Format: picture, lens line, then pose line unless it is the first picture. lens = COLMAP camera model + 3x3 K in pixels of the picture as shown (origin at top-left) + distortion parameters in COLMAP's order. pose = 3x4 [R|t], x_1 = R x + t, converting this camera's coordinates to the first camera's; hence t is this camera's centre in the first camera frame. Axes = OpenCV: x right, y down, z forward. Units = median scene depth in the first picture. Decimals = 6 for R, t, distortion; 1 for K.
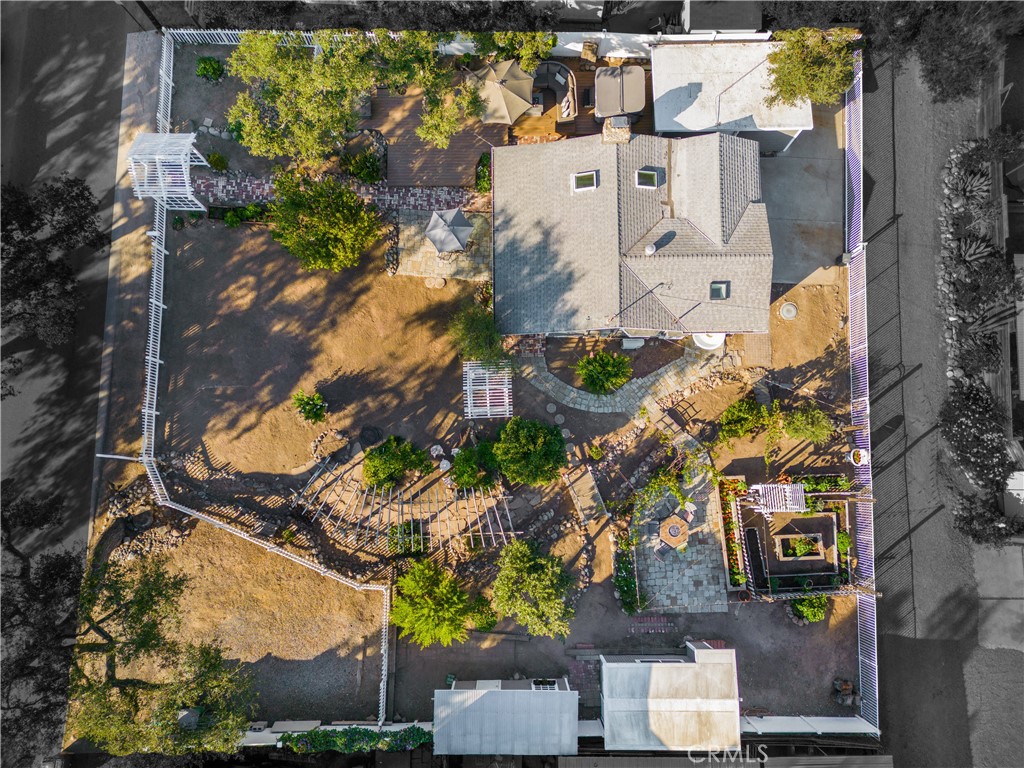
lens RADIAL K [[735.4, 0, 512.0], [0, 735.4, 384.0], [0, 0, 1]] dist [0.071516, -0.052764]
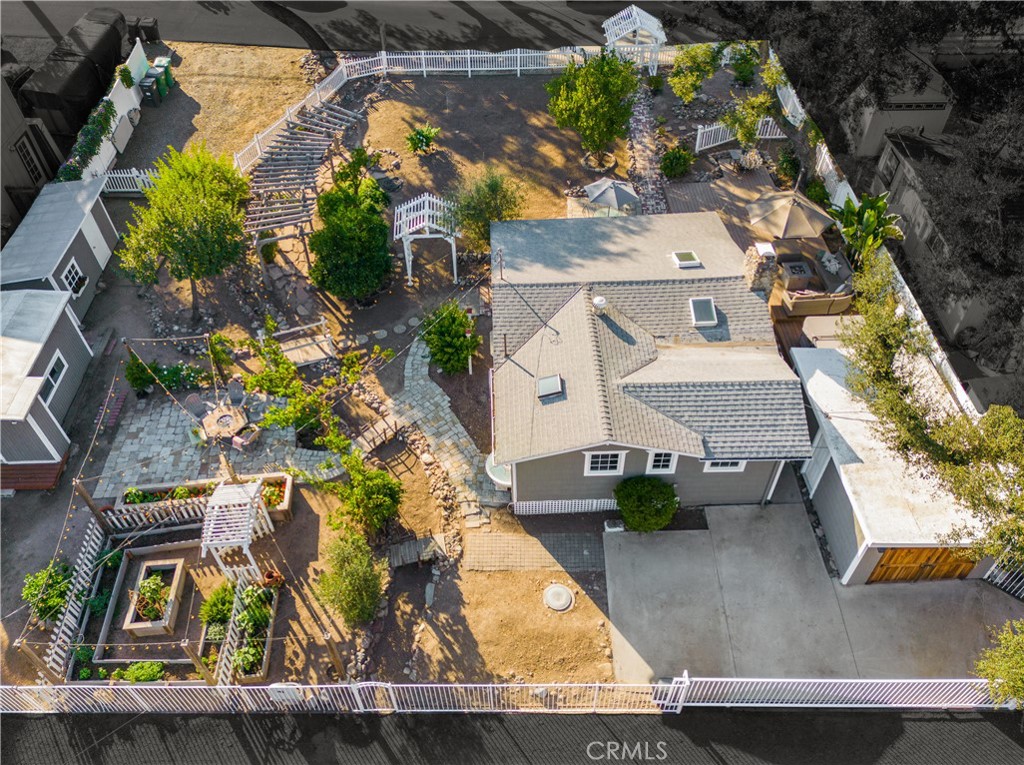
lens RADIAL K [[735.4, 0, 512.0], [0, 735.4, 382.5], [0, 0, 1]] dist [0.071516, -0.052764]
pose [[0.032643, 0.738021, -0.673988, 0.677031], [-0.989660, 0.118102, 0.081391, -0.137511], [0.139668, 0.664362, 0.734245, 0.479201]]
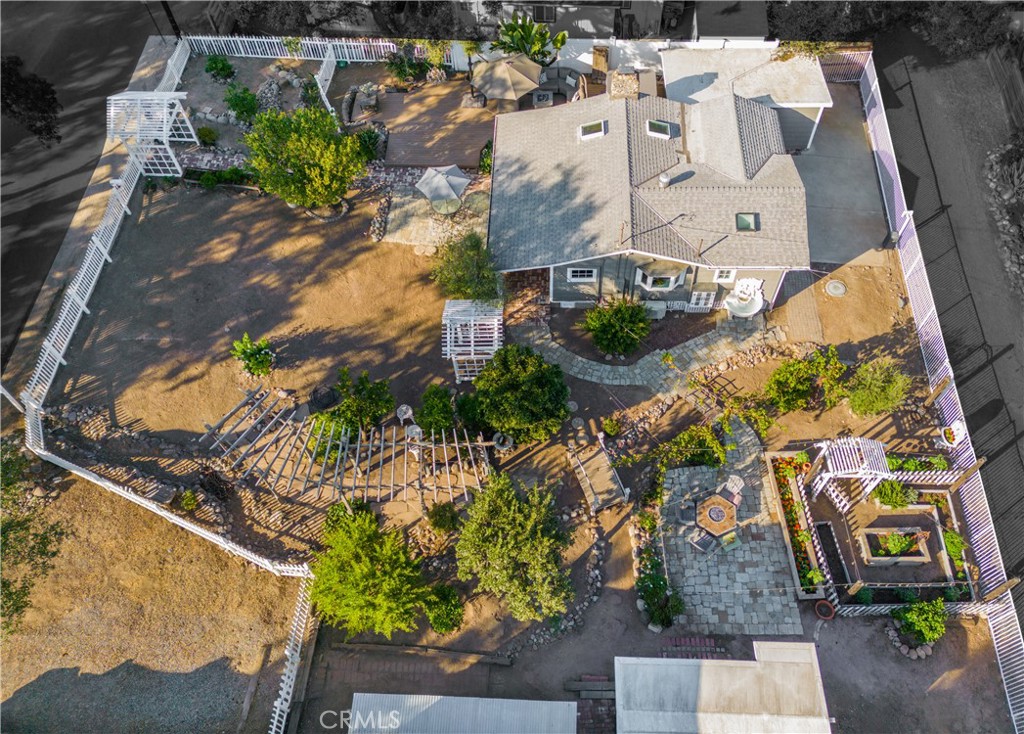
lens RADIAL K [[786.5, 0, 550.4], [0, 786.5, 353.2], [0, 0, 1]] dist [0.075030, -0.062895]
pose [[0.999698, 0.015156, -0.019368, 0.066924], [-0.022104, 0.898968, -0.437456, 0.396887], [0.010781, 0.437752, 0.899031, 0.221384]]
